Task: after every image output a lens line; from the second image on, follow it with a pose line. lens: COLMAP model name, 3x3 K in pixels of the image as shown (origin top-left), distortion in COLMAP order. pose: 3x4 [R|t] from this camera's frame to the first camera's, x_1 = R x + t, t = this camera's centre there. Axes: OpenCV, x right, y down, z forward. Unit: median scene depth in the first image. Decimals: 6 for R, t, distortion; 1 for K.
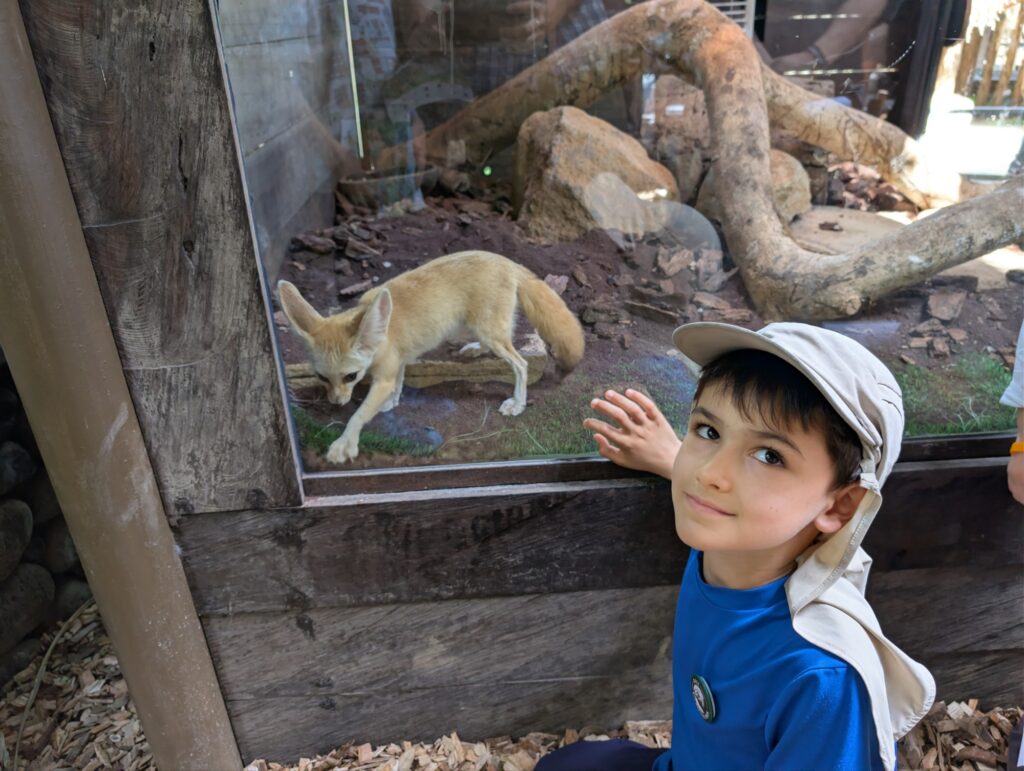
lens RADIAL K [[768.1, 0, 490.3], [0, 768.1, 384.8], [0, 0, 1]] dist [0.007246, -0.007548]
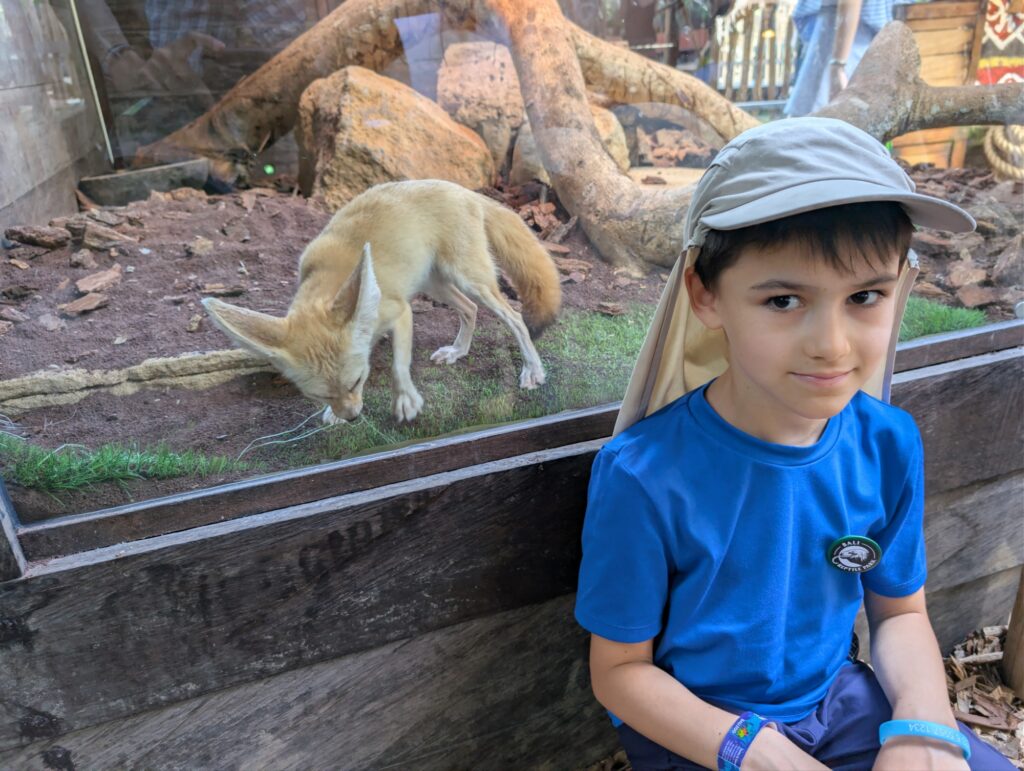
lens RADIAL K [[768.1, 0, 490.3], [0, 768.1, 384.8], [0, 0, 1]] dist [0.007246, -0.007548]
pose [[0.962738, -0.127156, 0.238678, -0.003051], [0.137905, 0.990026, -0.028818, 0.052645], [-0.232633, 0.060659, 0.970671, 0.208258]]
